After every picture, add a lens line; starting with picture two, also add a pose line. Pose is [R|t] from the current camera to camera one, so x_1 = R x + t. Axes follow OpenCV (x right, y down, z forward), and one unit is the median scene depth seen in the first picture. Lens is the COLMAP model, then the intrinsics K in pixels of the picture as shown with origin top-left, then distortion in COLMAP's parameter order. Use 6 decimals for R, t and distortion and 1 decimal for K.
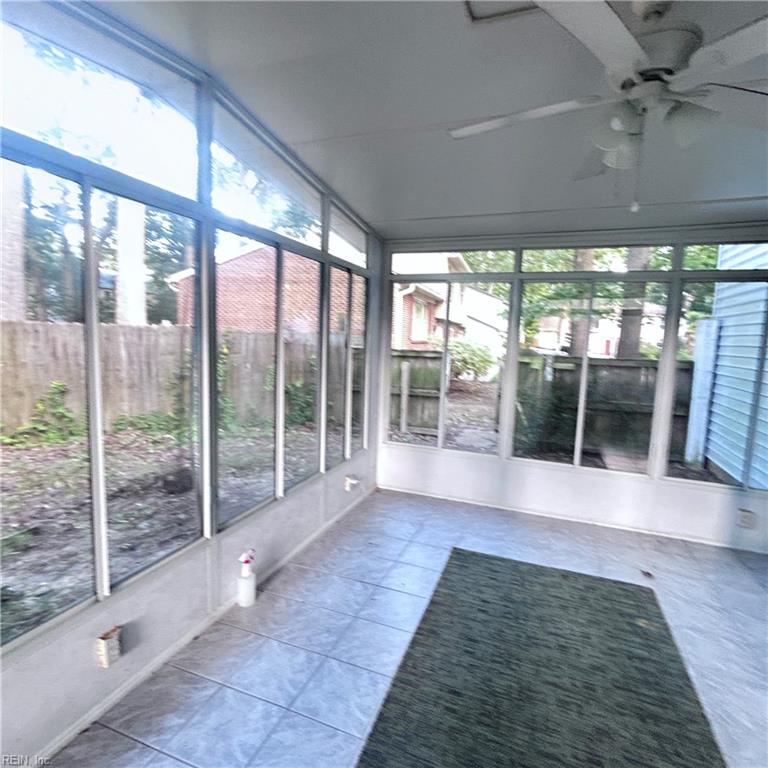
lens RADIAL K [[447.4, 0, 389.1], [0, 447.4, 380.9], [0, 0, 1]] dist [0.002573, 0.004089]
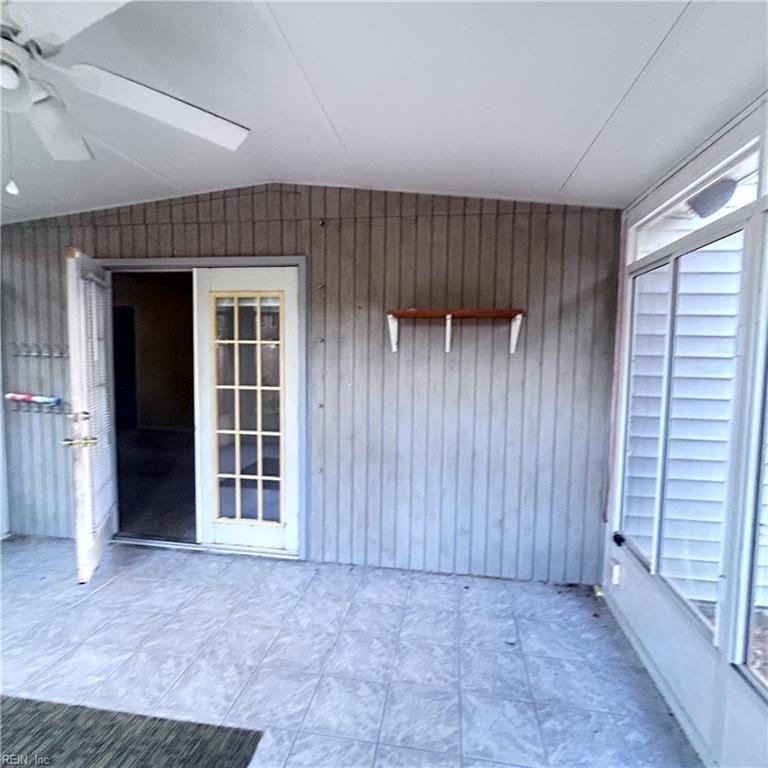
lens RADIAL K [[443.4, 0, 390.4], [0, 443.4, 382.2], [0, 0, 1]] dist [-0.001318, 0.003213]
pose [[-0.204993, -0.110561, 0.972499, -0.368499], [0.073958, 0.989009, 0.128027, -0.070403], [-0.975965, 0.098169, -0.194563, 0.433573]]
